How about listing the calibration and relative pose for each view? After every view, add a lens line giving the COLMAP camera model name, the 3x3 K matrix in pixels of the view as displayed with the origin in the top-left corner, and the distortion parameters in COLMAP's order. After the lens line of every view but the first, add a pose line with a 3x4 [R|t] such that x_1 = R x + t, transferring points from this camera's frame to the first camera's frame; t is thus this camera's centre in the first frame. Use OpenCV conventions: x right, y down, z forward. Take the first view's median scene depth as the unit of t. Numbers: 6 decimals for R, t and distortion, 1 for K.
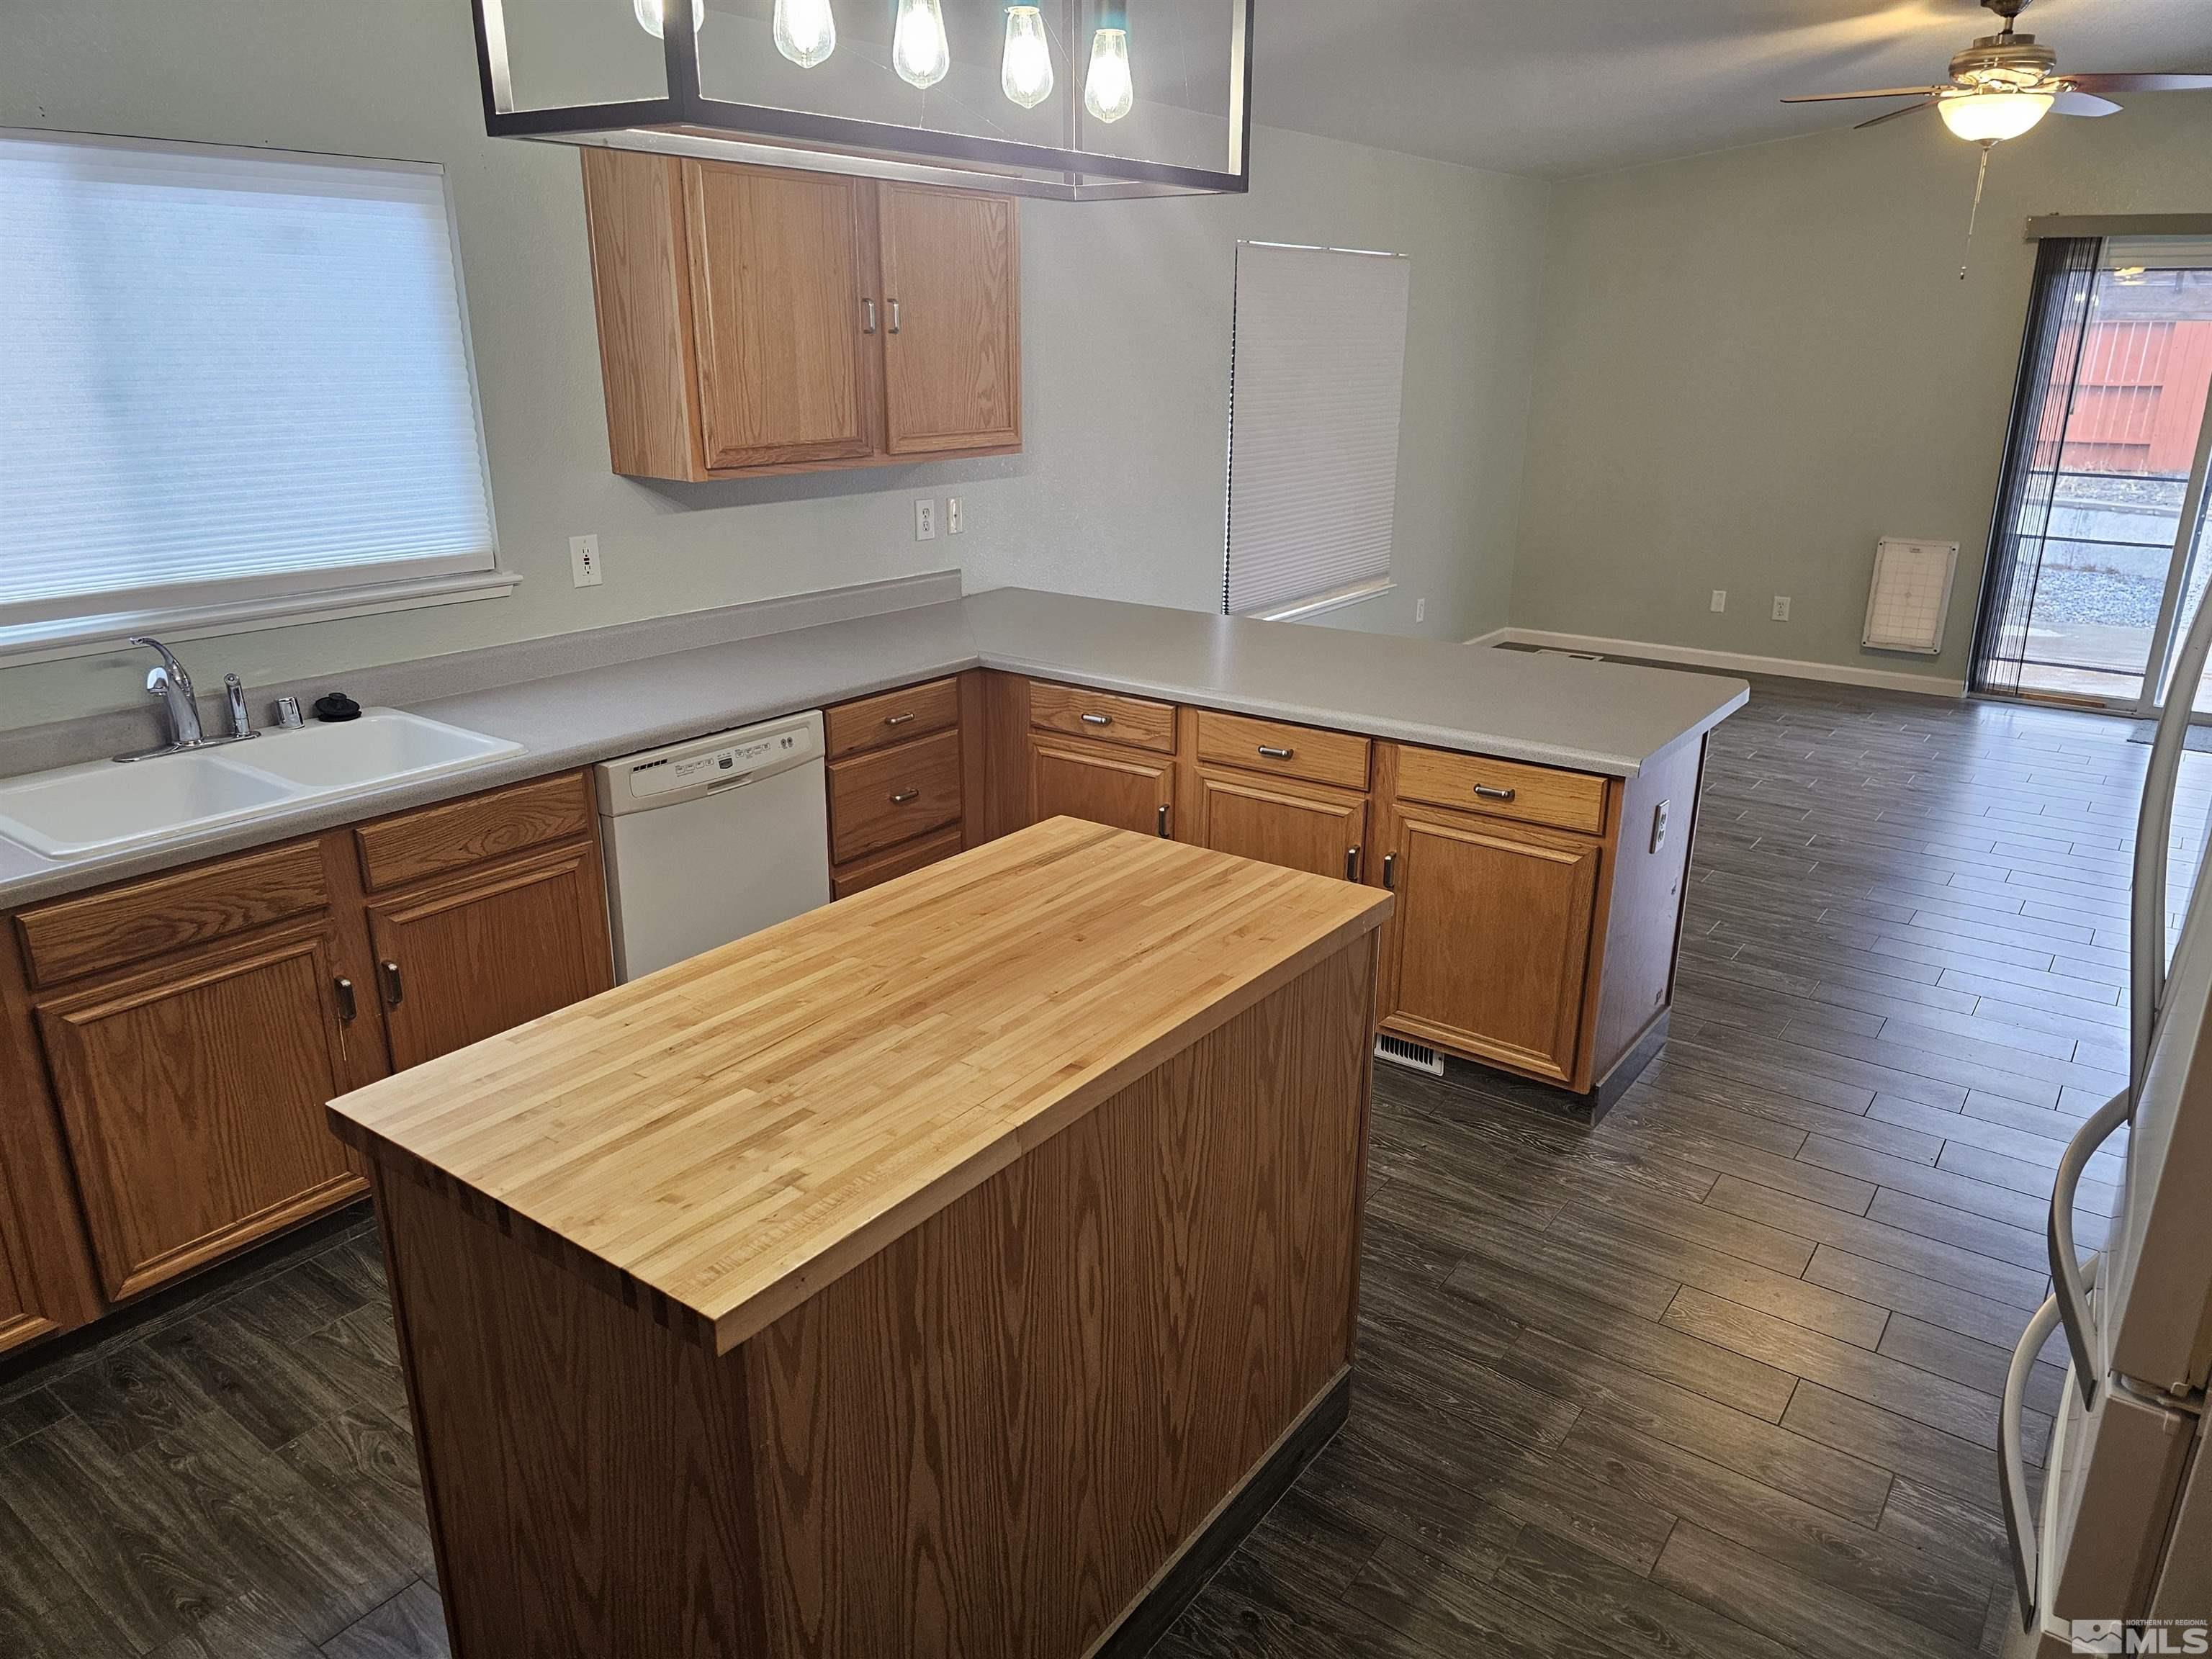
lens RADIAL K [[1488.0, 0, 1097.9], [0, 1488.0, 862.4], [0, 0, 1]] dist [0.059039, -0.071578]
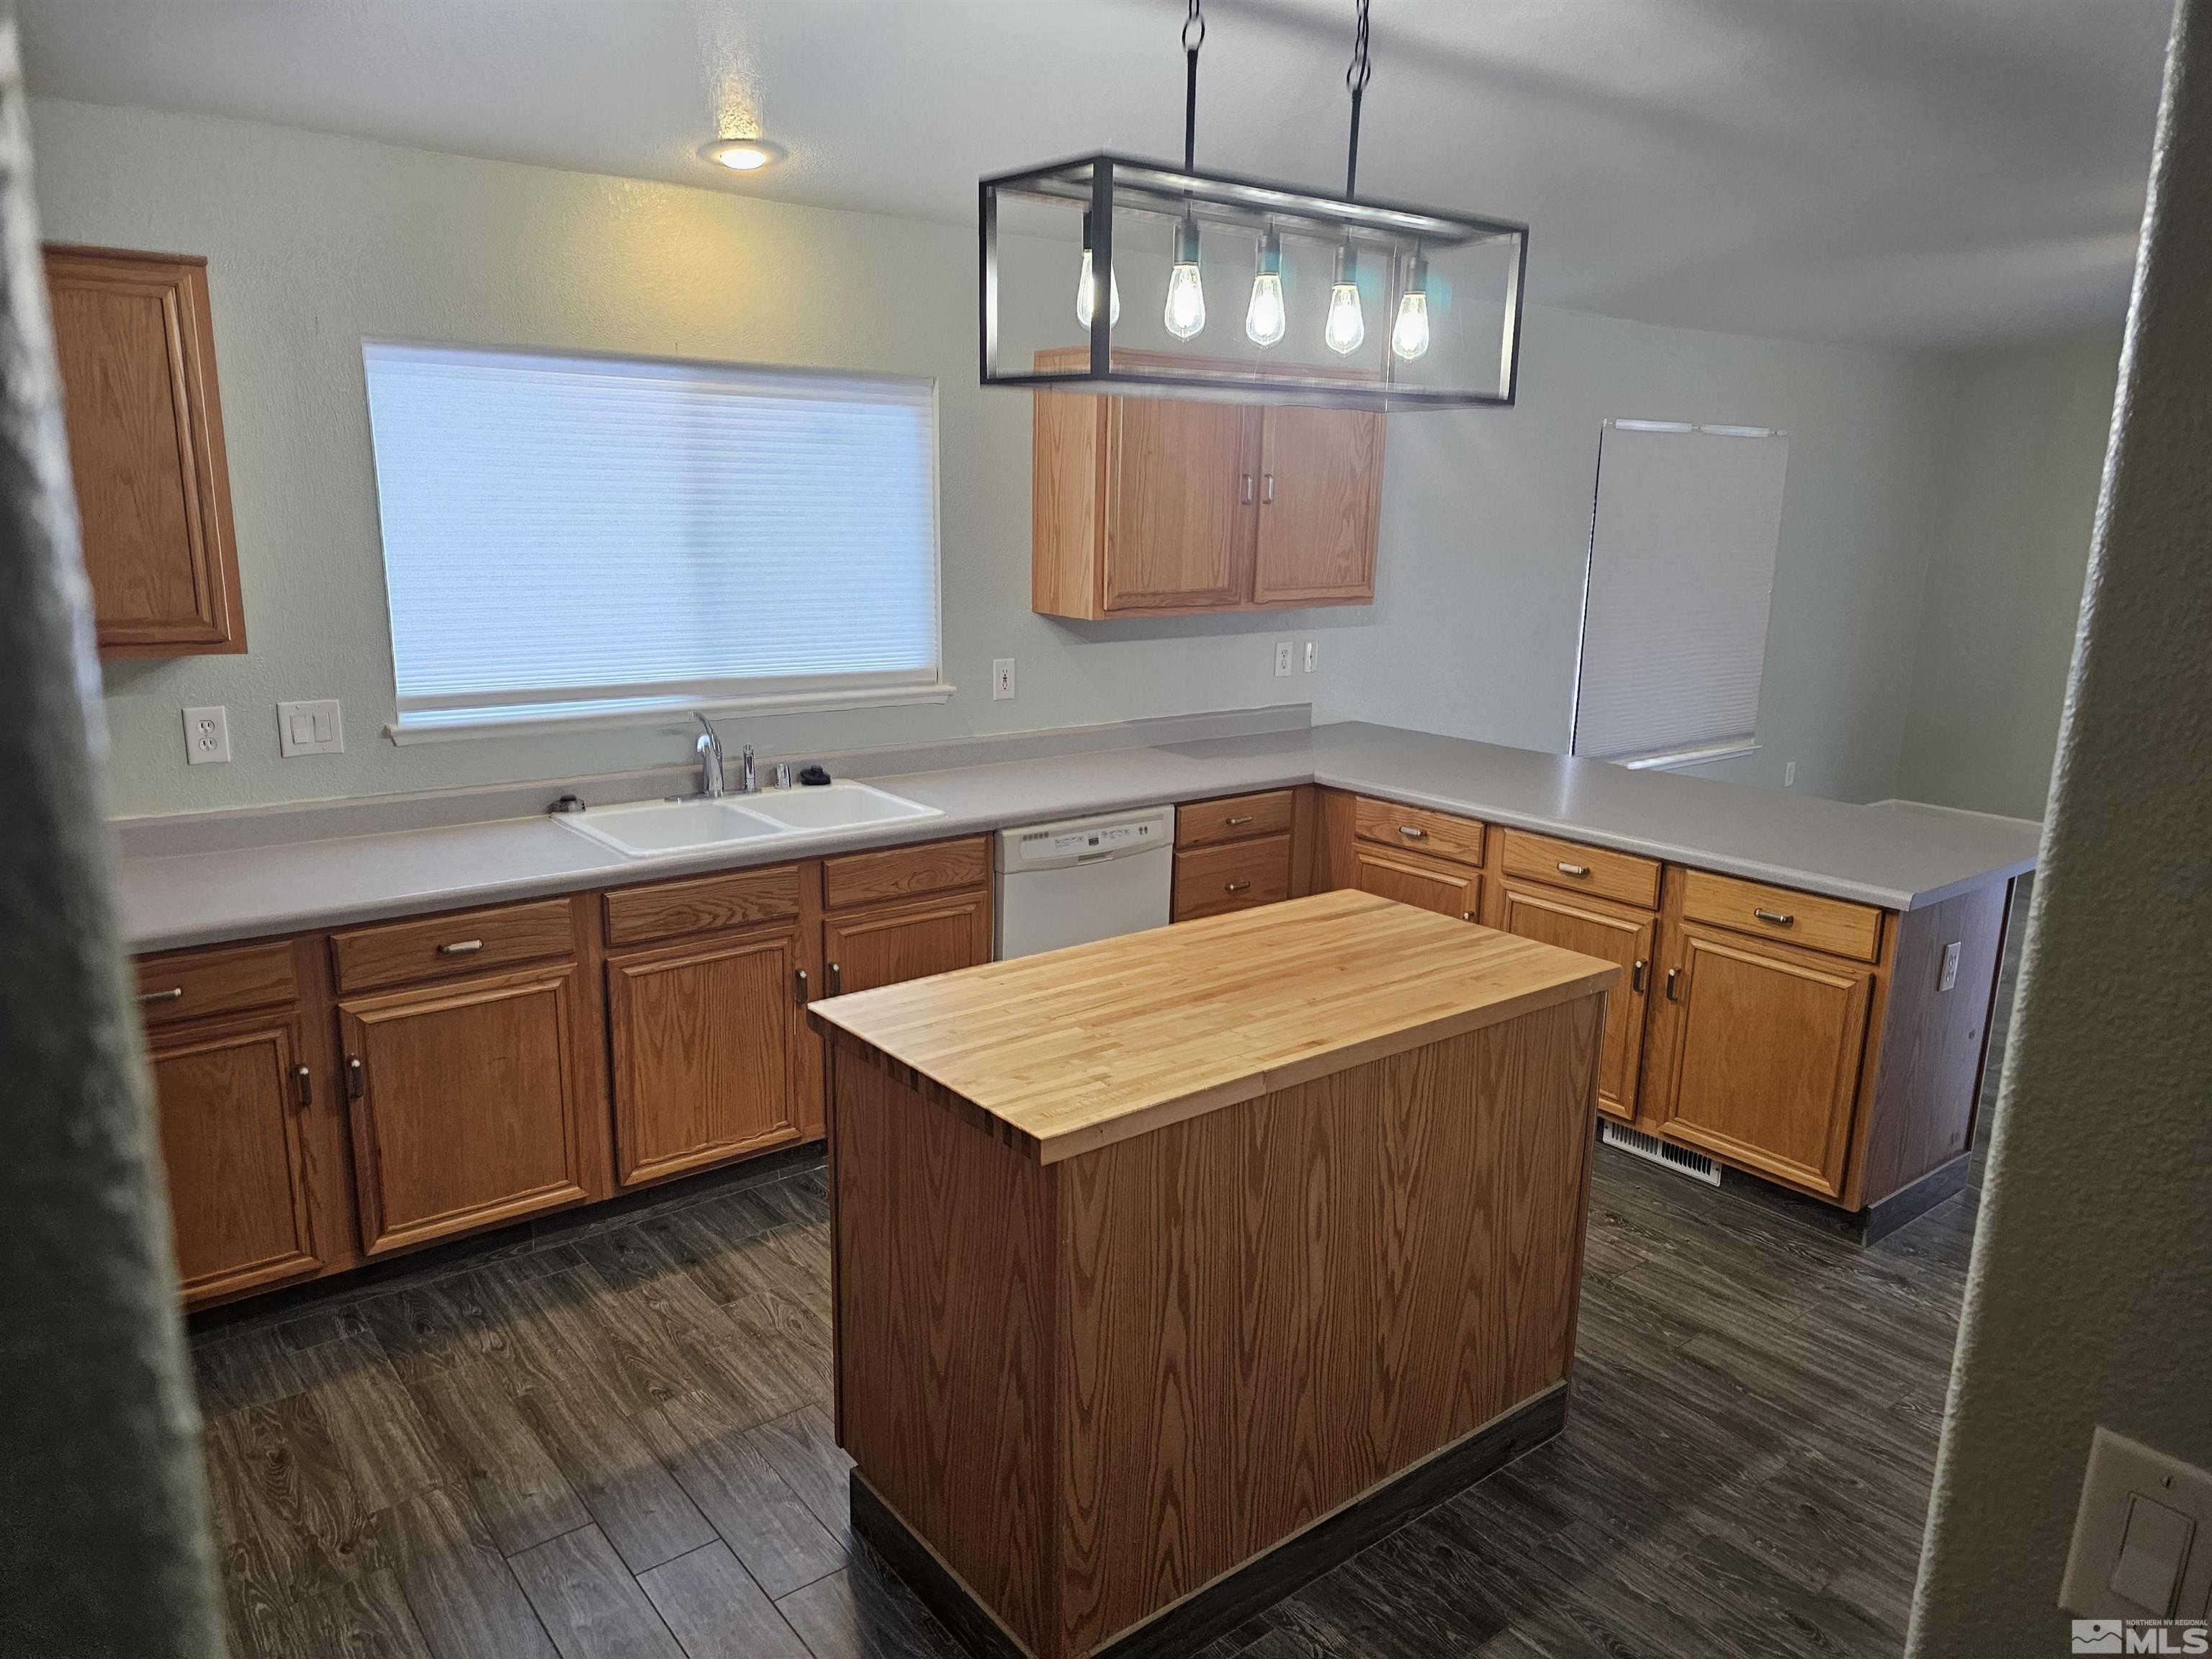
lens RADIAL K [[1488.0, 0, 1097.9], [0, 1488.0, 862.4], [0, 0, 1]] dist [0.059039, -0.071578]
pose [[0.966414, 0.071631, -0.246806, 0.077444], [-0.095886, 0.991523, -0.087685, 0.076933], [0.238432, 0.108406, 0.965090, -0.240956]]
